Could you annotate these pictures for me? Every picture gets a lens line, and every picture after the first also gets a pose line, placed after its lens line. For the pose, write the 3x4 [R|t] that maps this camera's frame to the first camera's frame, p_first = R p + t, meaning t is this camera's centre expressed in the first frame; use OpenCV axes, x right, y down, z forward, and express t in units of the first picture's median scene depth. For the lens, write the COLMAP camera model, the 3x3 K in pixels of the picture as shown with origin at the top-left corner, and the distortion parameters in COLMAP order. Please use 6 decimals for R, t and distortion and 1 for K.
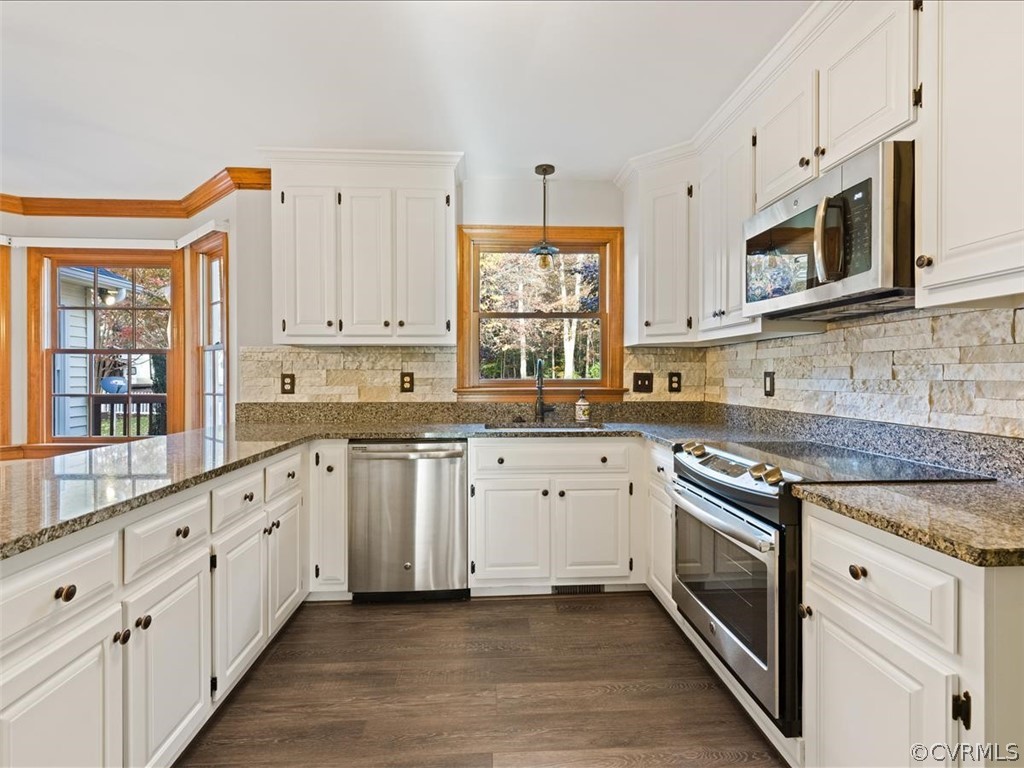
lens RADIAL K [[513.5, 0, 512.3], [0, 513.5, 380.0], [0, 0, 1]] dist [0.012879, -0.000782]
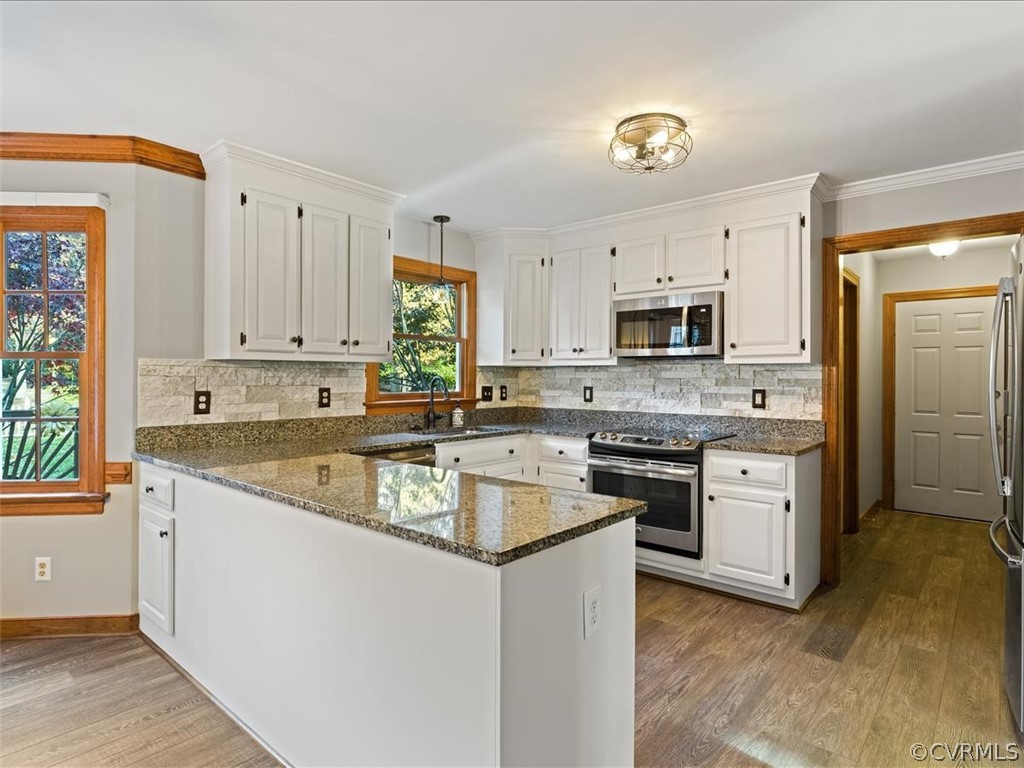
lens RADIAL K [[561.5, 0, 512.1], [0, 561.5, 381.3], [0, 0, 1]] dist [0.000435, -0.000261]
pose [[0.695677, -0.001553, 0.718353, -0.750811], [0.002784, 0.999996, -0.000535, -0.026388], [-0.718350, 0.002372, 0.695678, -0.032411]]
